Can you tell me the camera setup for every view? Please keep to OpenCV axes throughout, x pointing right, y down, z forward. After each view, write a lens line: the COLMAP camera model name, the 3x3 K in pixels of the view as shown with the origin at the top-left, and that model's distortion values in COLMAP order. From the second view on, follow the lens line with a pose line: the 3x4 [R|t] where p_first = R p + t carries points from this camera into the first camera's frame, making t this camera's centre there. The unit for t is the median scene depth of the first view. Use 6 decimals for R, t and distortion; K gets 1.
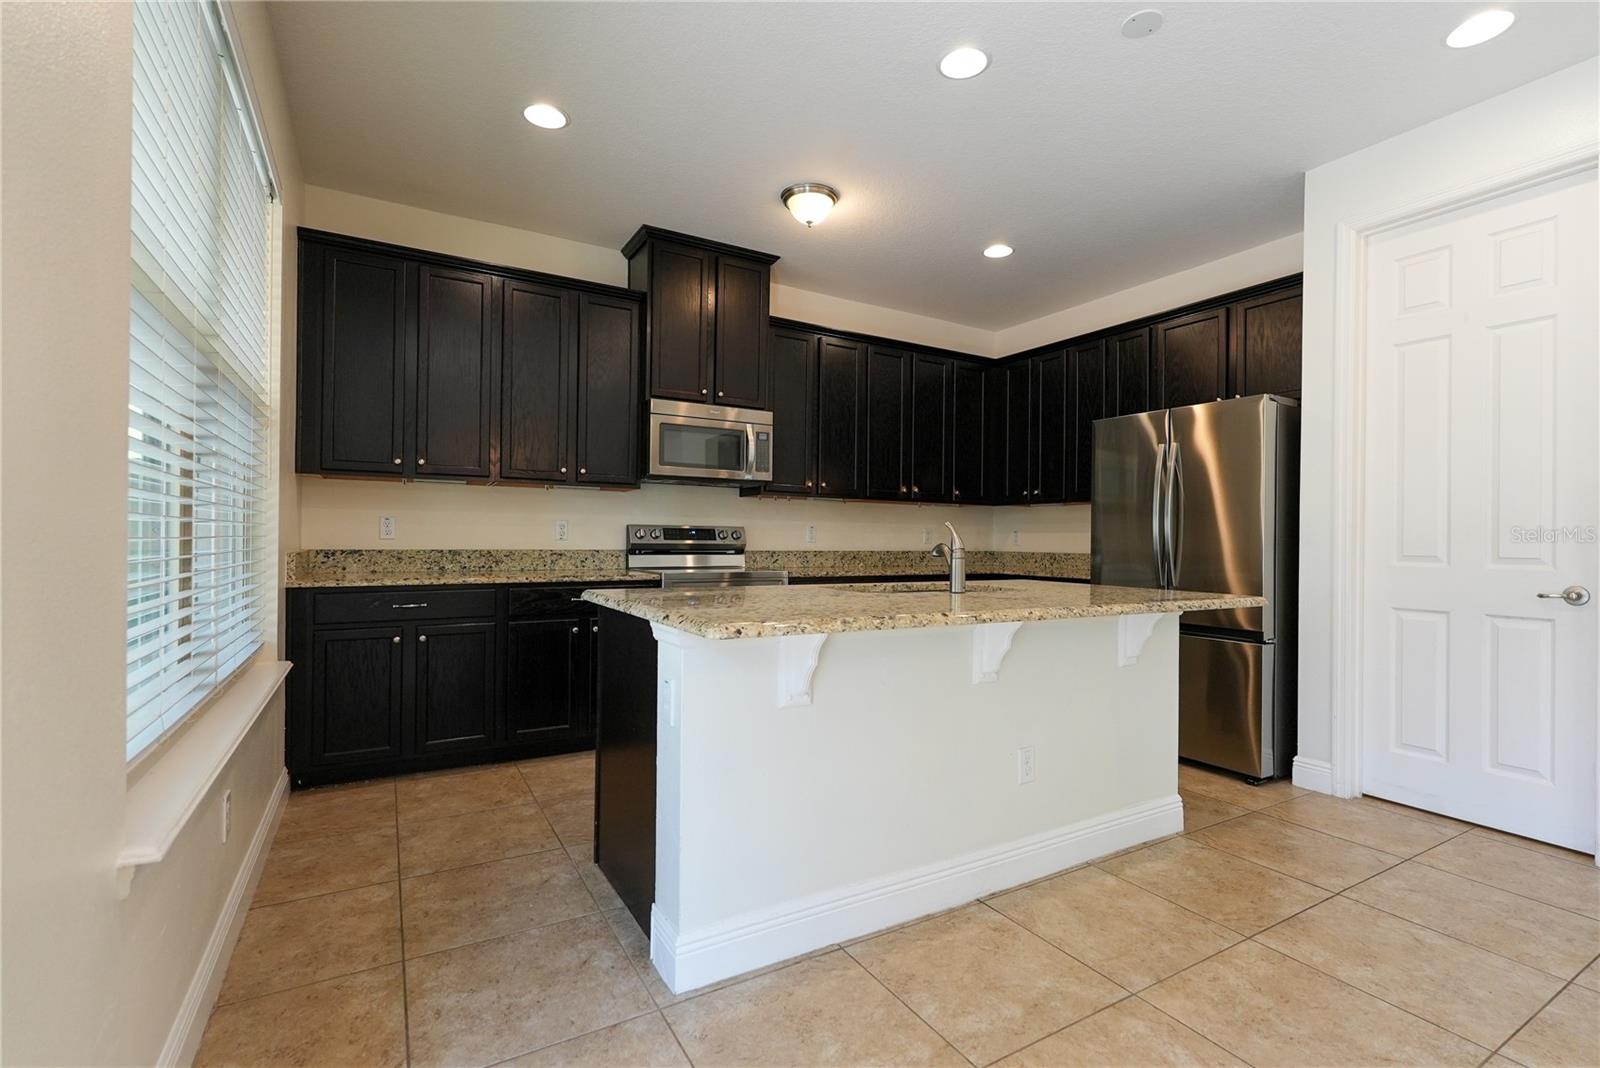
lens RADIAL K [[719.3, 0, 806.9], [0, 719.3, 533.9], [0, 0, 1]] dist [0.005368, -0.000968]
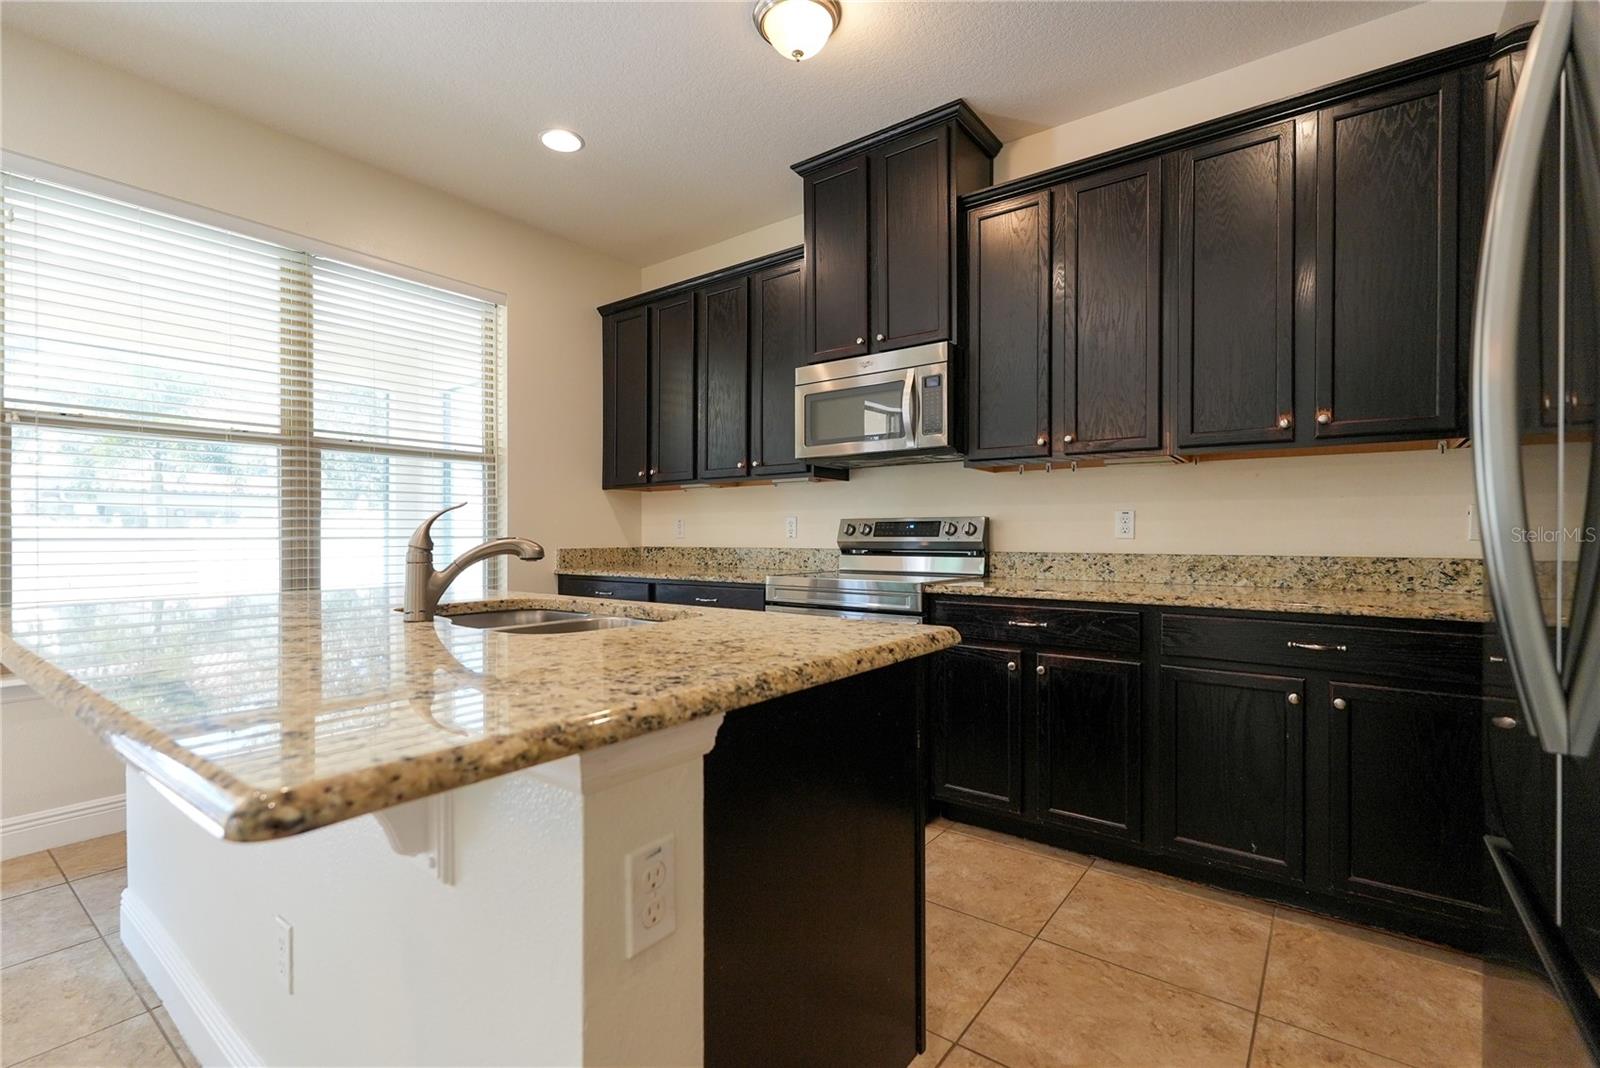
lens RADIAL K [[719.3, 0, 793.0], [0, 719.3, 537.3], [0, 0, 1]] dist [0.005368, -0.000968]
pose [[0.375361, -0.008119, -0.926843, 0.514428], [0.012623, 0.999914, -0.003647, 0.010731], [0.926793, -0.010331, 0.375431, 0.628730]]
